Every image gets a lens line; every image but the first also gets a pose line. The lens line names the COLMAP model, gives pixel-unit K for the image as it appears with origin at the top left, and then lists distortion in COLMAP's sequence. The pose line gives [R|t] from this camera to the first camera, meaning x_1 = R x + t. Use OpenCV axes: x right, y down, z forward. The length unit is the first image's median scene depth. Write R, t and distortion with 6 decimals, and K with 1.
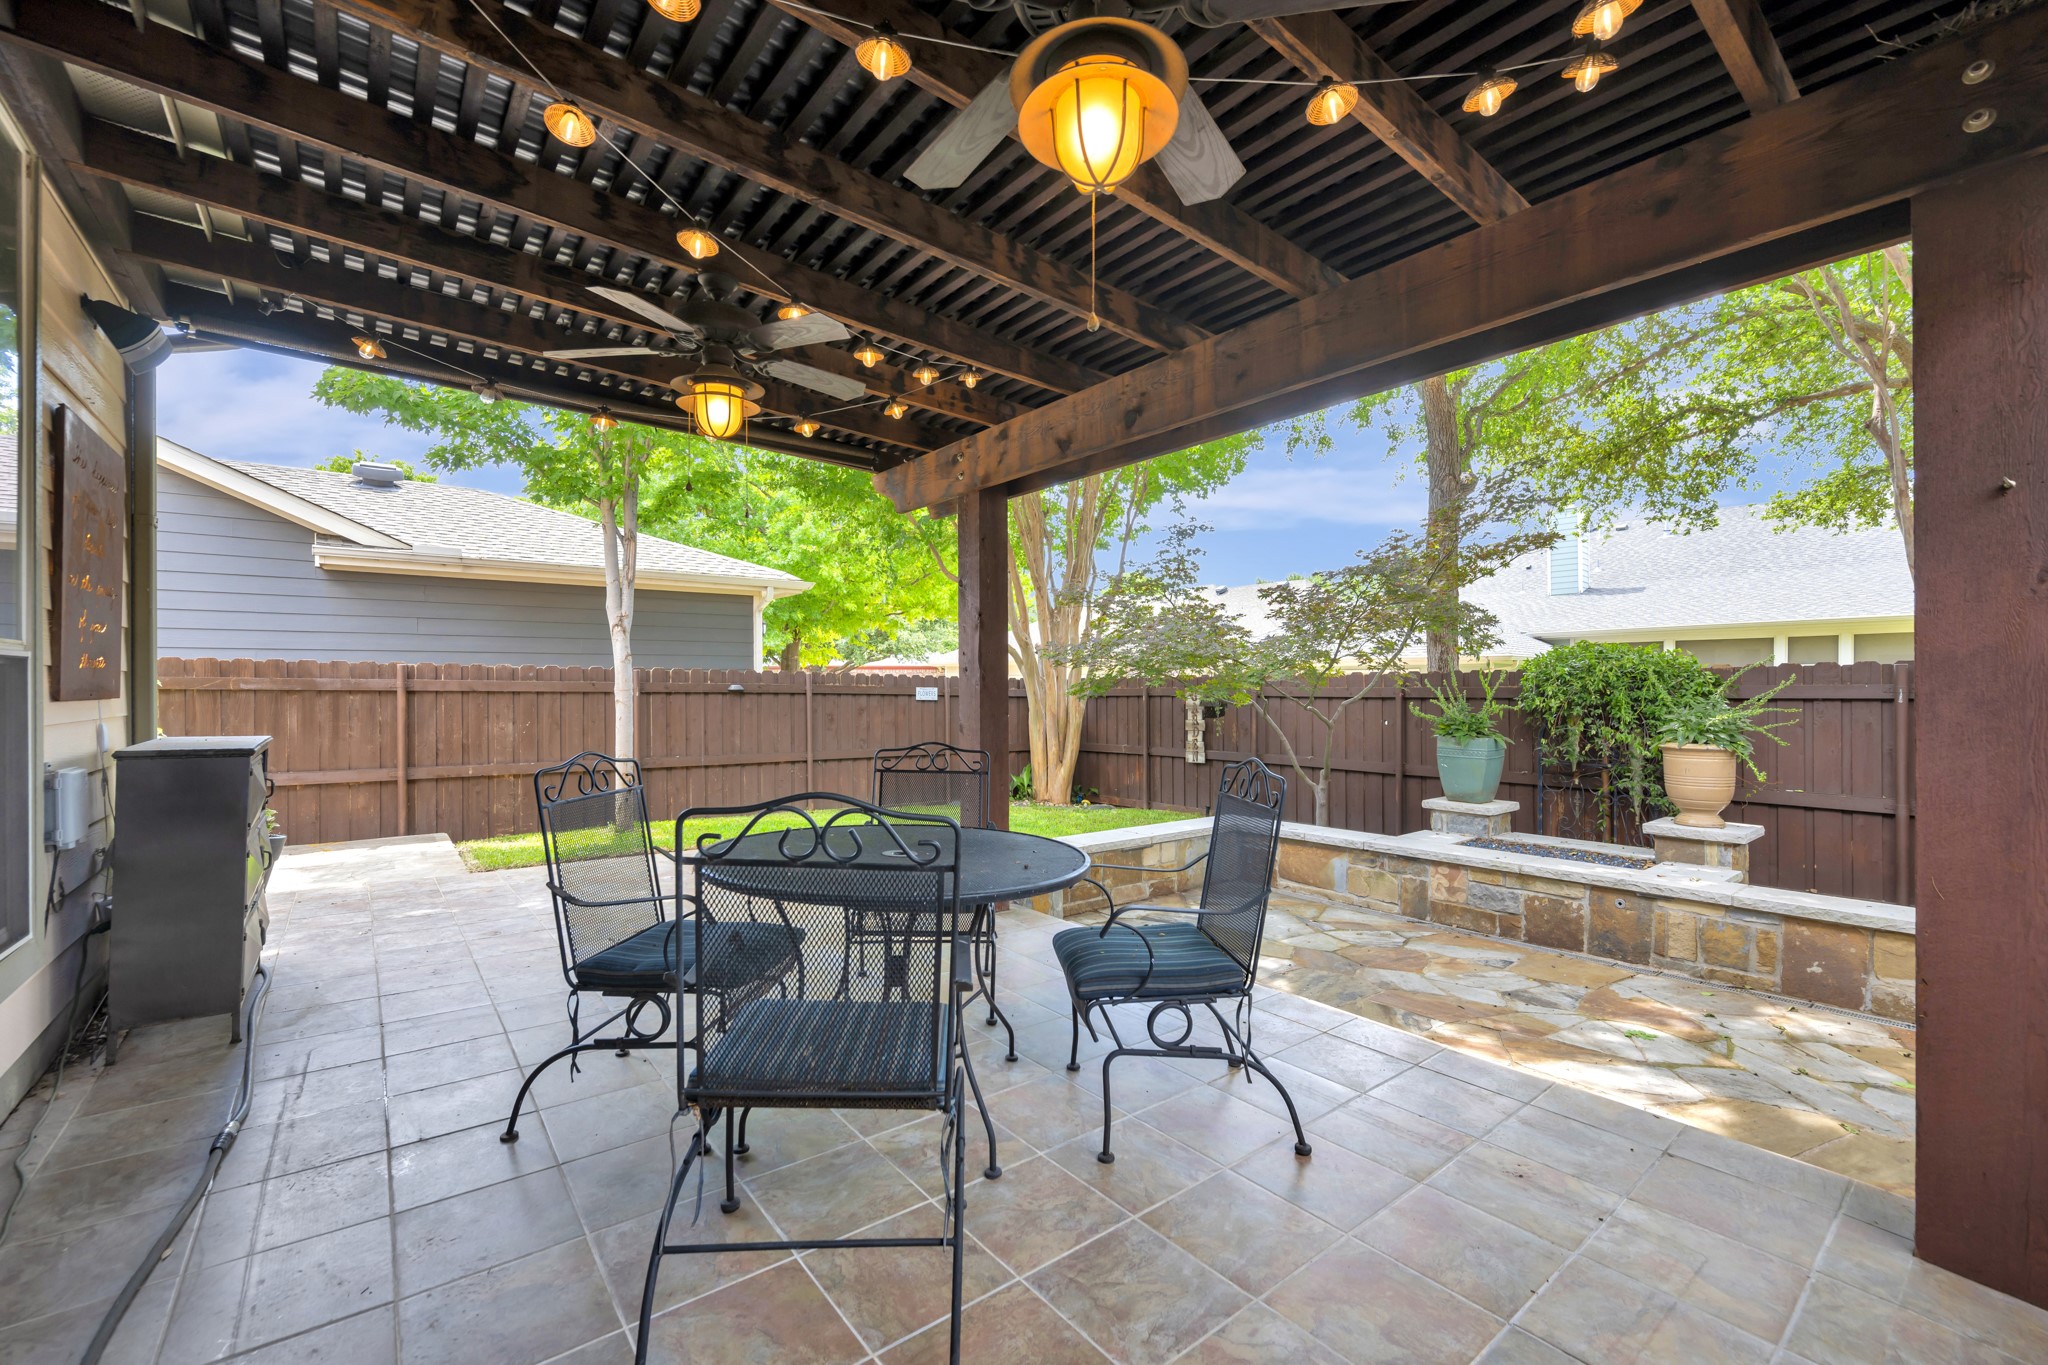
lens RADIAL K [[821.7, 0, 1024.0], [0, 821.7, 682.5], [0, 0, 1]] dist [0.000140, 0.000013]
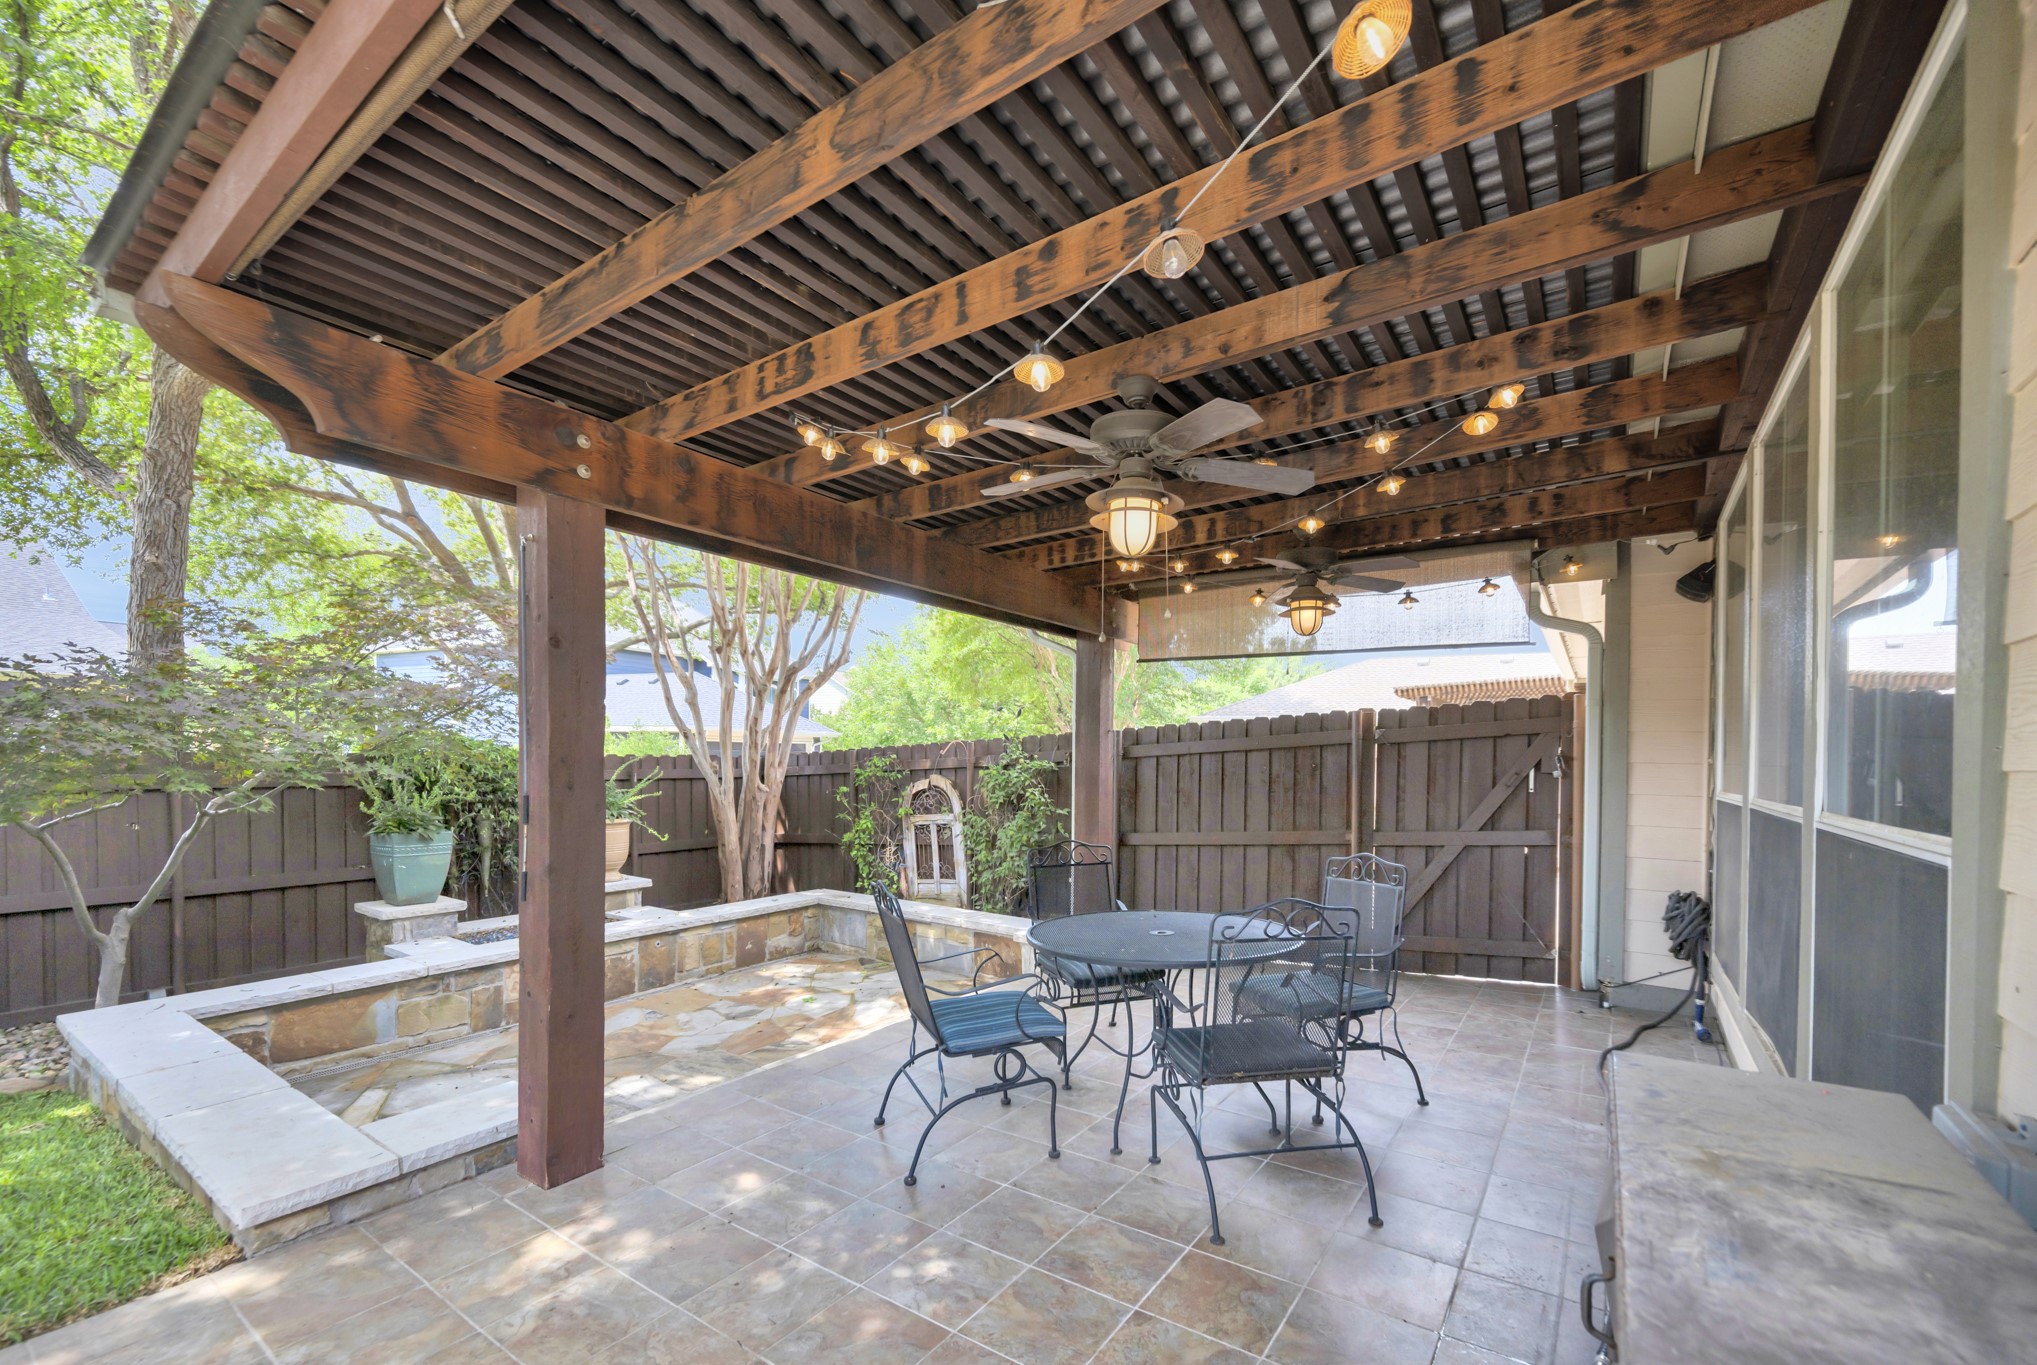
lens RADIAL K [[842.3, 0, 1022.3], [0, 842.3, 765.6], [0, 0, 1]] dist [-0.000184, -0.000033]
pose [[-0.280090, -0.013833, 0.959874, -0.881623], [-0.020198, 0.999760, 0.008514, -0.049543], [-0.959761, -0.017003, -0.280302, 0.992260]]
